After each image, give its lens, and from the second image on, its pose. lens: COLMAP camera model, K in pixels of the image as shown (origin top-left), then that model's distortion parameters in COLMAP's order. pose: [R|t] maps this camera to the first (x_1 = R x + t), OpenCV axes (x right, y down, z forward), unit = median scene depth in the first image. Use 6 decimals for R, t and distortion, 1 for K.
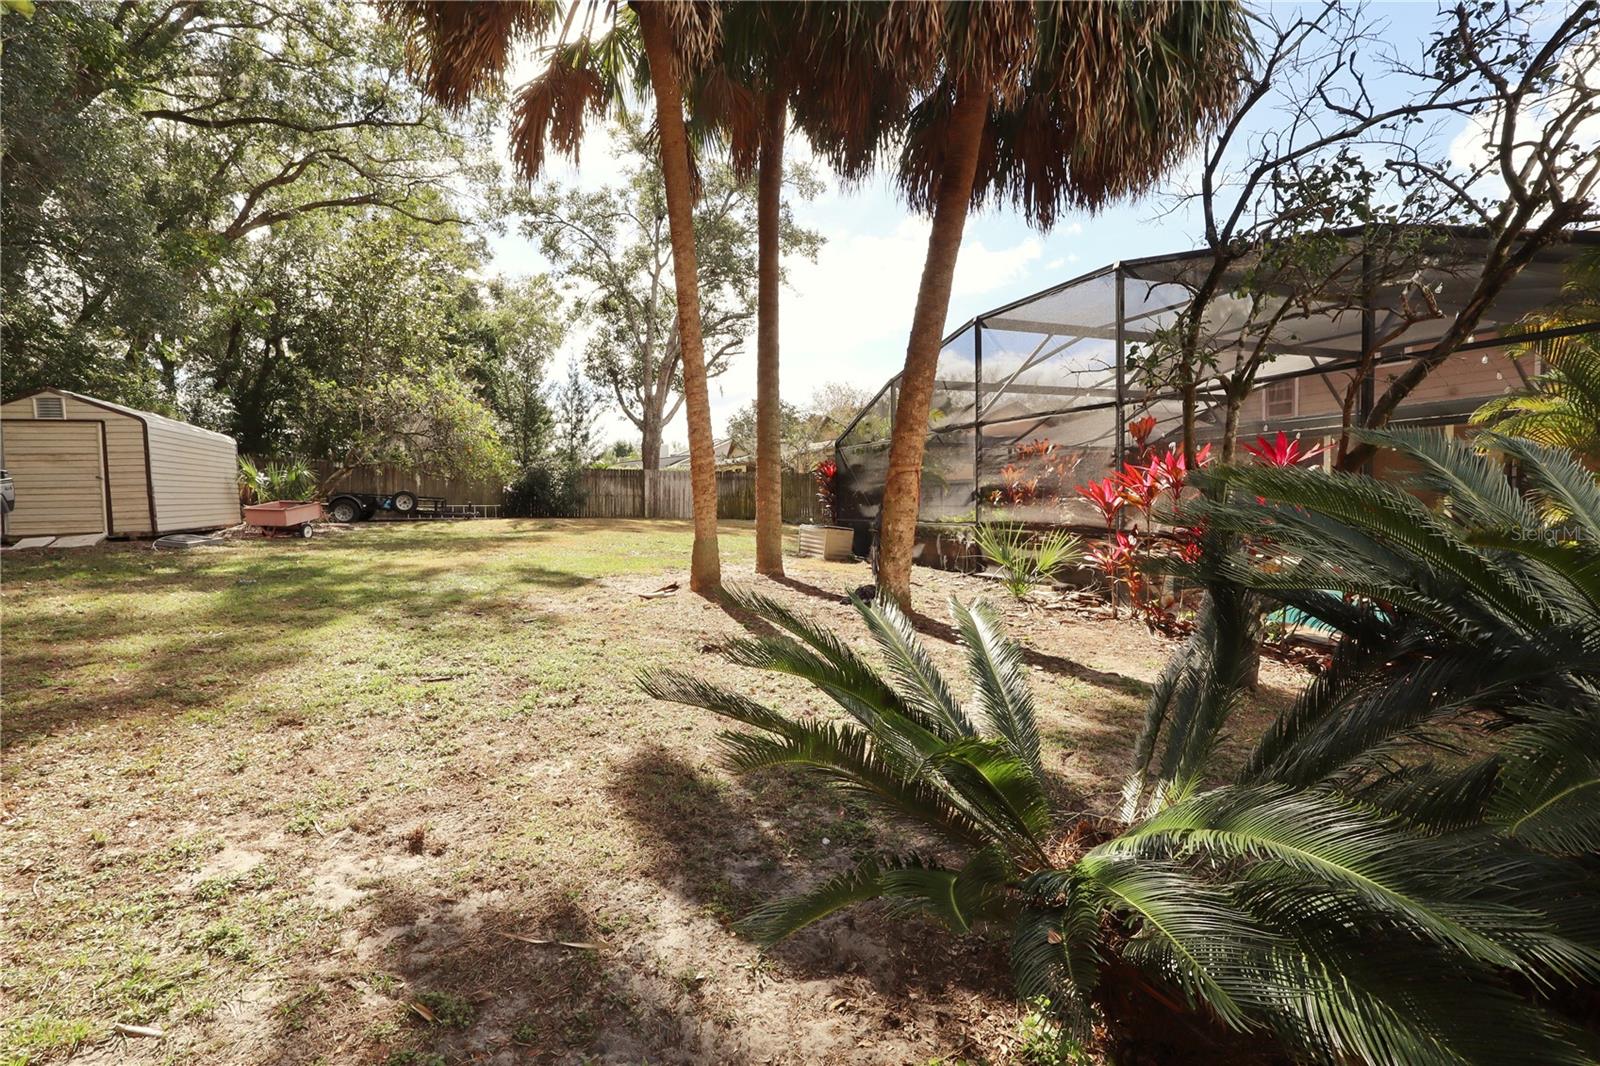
lens RADIAL K [[745.1, 0, 800.0], [0, 745.1, 533.0], [0, 0, 1]] dist [0.000298, 0.000388]
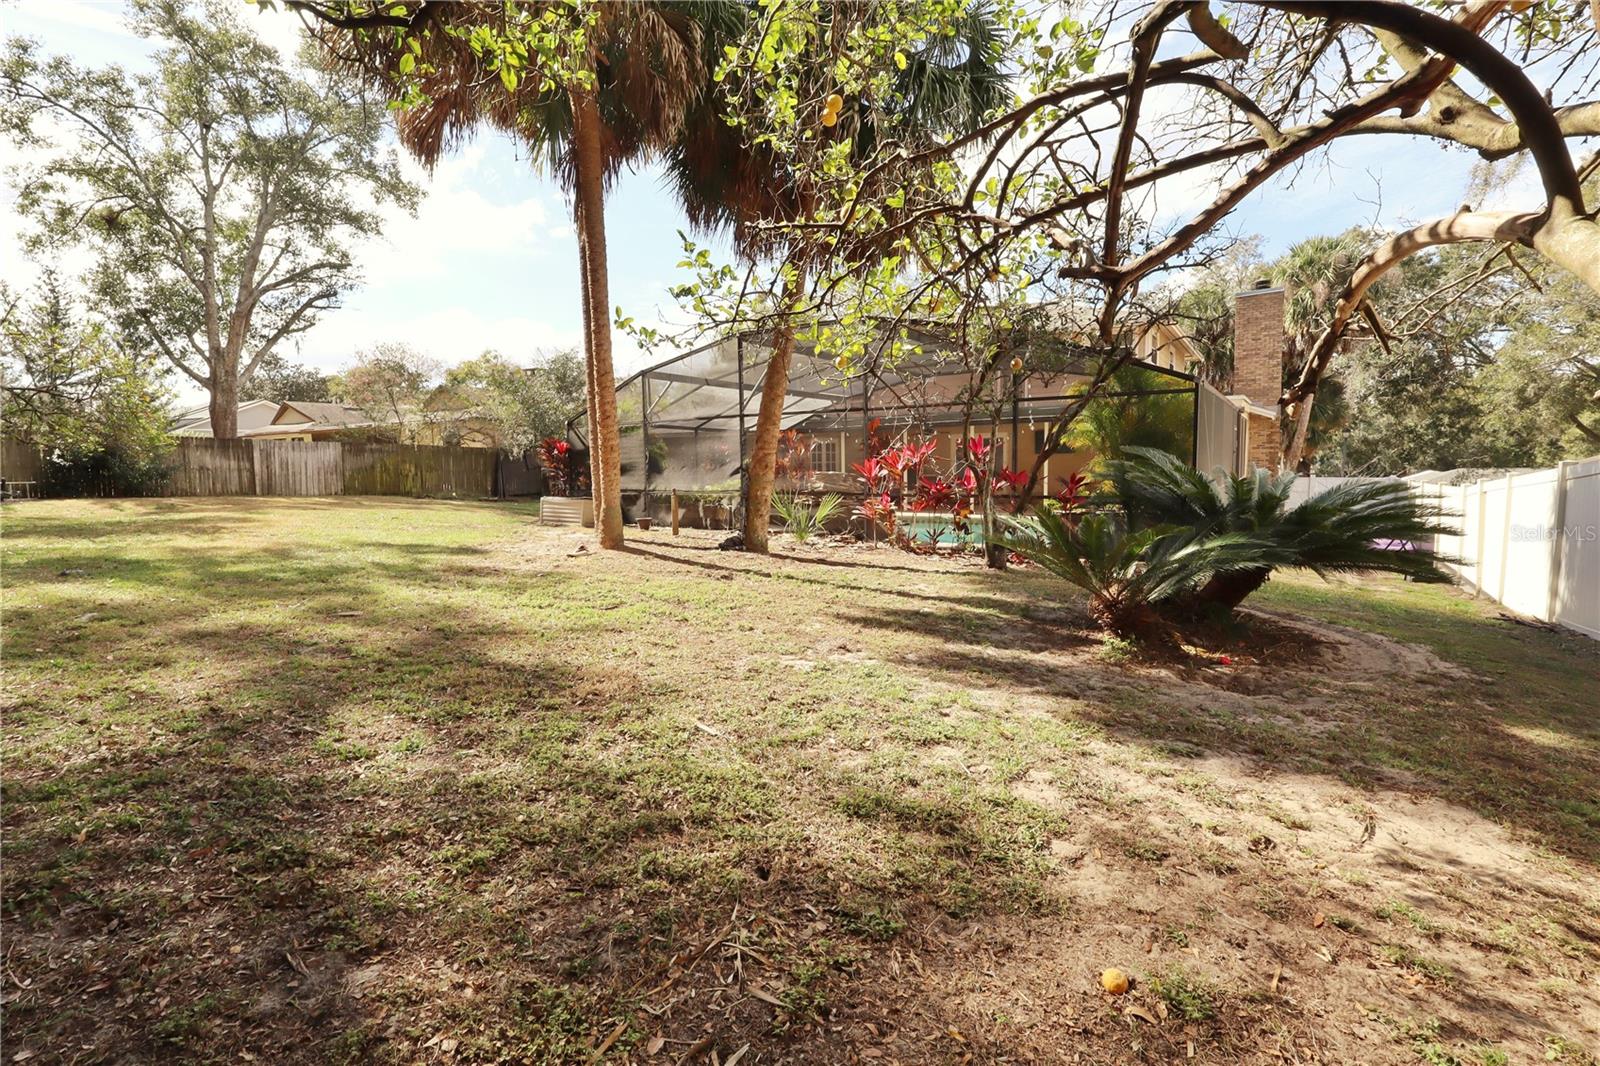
lens RADIAL K [[745.1, 0, 800.0], [0, 745.1, 533.0], [0, 0, 1]] dist [0.000298, 0.000388]
pose [[0.819963, -0.049993, 0.570230, -0.154590], [0.028445, 0.998507, 0.046640, 0.000676], [-0.571710, -0.022023, 0.820160, -0.050083]]
